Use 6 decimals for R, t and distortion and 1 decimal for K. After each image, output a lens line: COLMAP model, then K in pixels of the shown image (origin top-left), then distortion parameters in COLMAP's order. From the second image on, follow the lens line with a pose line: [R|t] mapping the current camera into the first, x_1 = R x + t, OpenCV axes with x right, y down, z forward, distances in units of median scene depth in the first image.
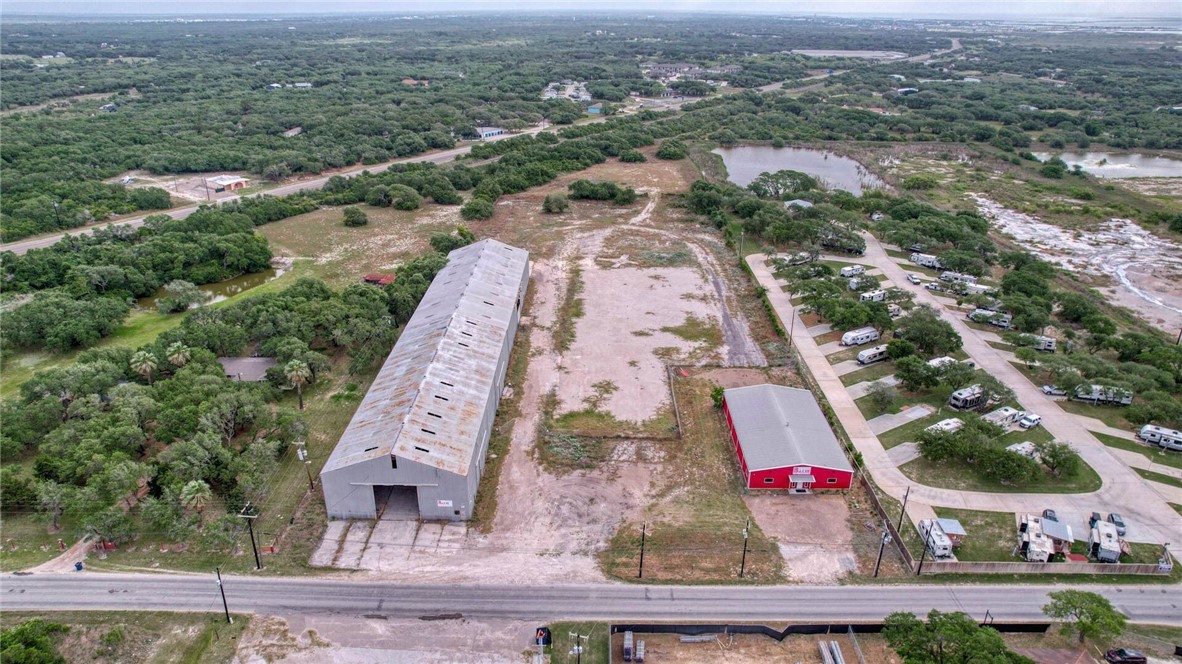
lens RADIAL K [[756.2, 0, 583.6], [0, 756.2, 333.3], [0, 0, 1]] dist [-0.065197, 0.057641]
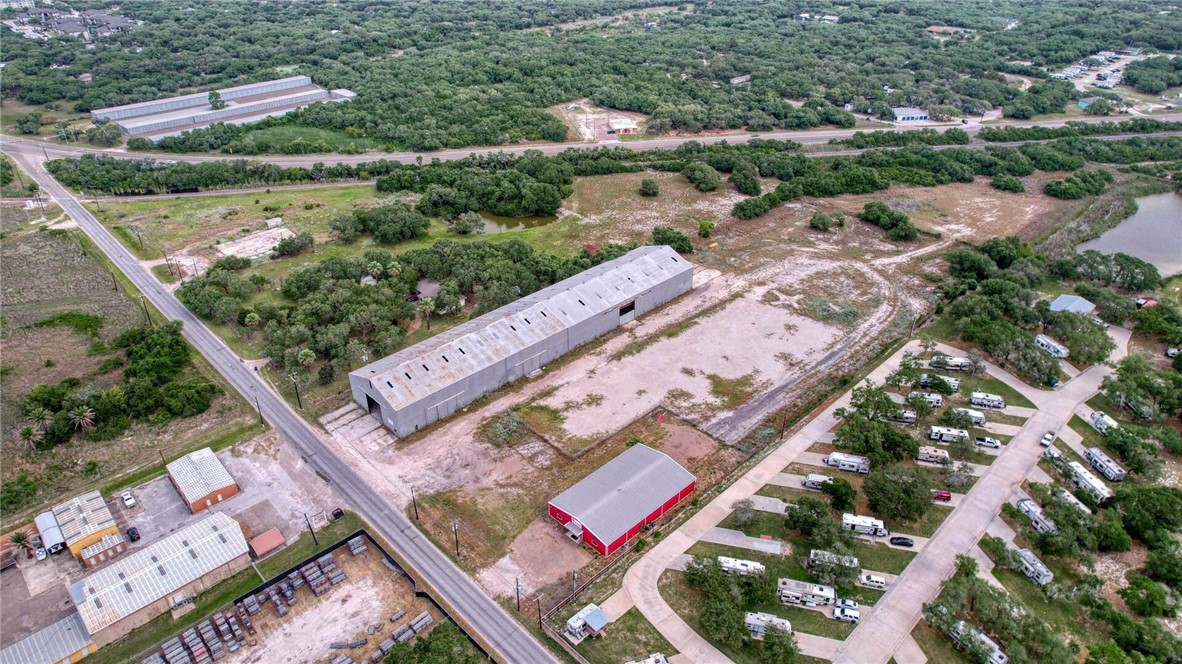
lens RADIAL K [[756.2, 0, 583.7], [0, 756.2, 333.4], [0, 0, 1]] dist [-0.065197, 0.057641]
pose [[0.710170, 0.360350, -0.604819, 0.596872], [-0.280812, 0.932770, 0.226017, -0.251589], [0.645603, 0.009330, 0.763617, 0.031117]]
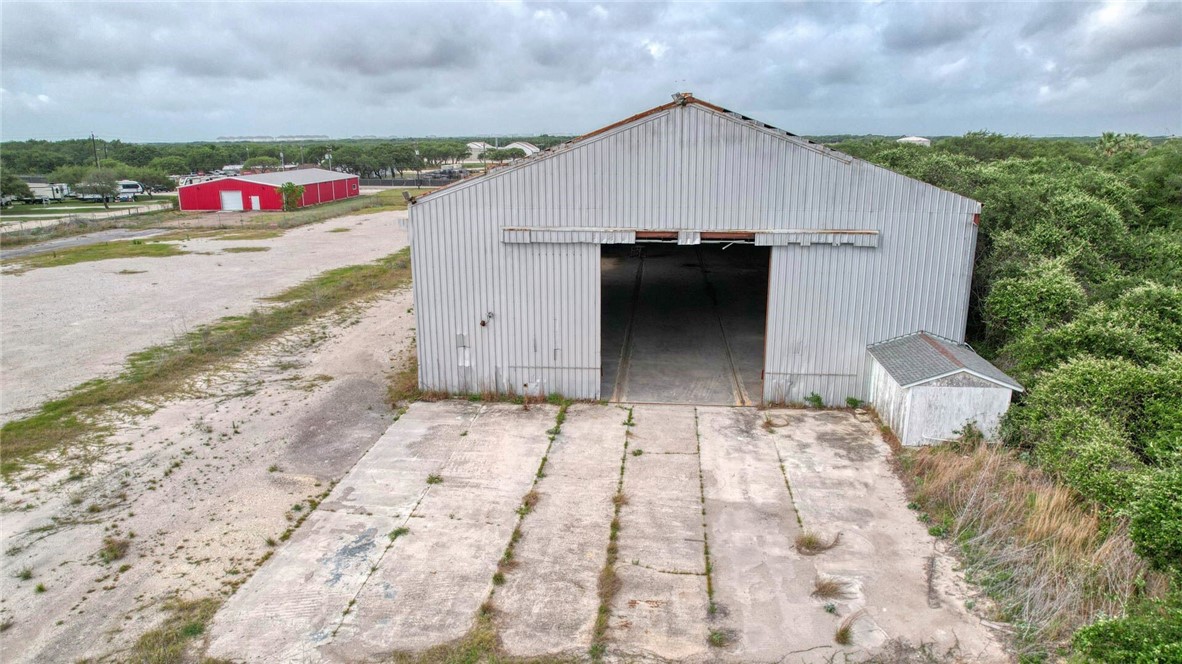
lens RADIAL K [[756.2, 0, 579.2], [0, 756.2, 339.2], [0, 0, 1]] dist [-0.065197, 0.057641]
pose [[-0.995815, -0.018752, 0.089446, -0.132900], [0.041417, 0.779851, 0.624594, -0.195910], [-0.081467, 0.625684, -0.775811, 1.260468]]
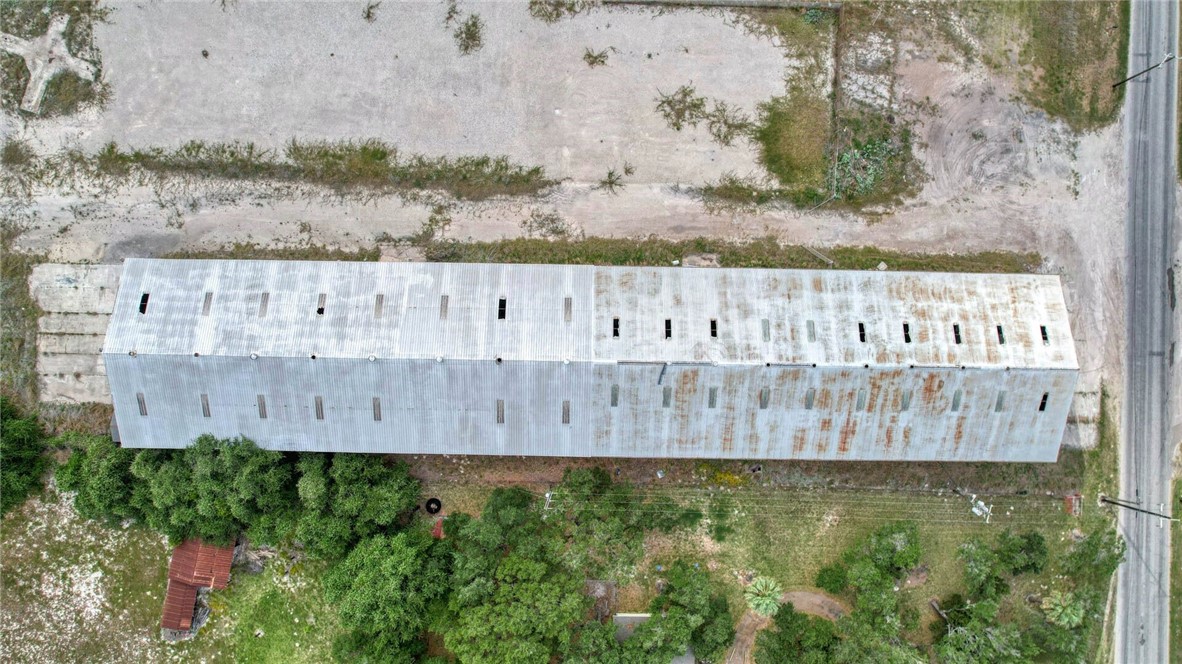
lens RADIAL K [[756.2, 0, 583.1], [0, 756.2, 329.9], [0, 0, 1]] dist [-0.065197, 0.057641]
pose [[0.000659, -0.999987, 0.005011, -0.127998], [0.397715, 0.004860, 0.917496, -0.431284], [-0.917509, 0.001389, 0.397713, 0.677614]]
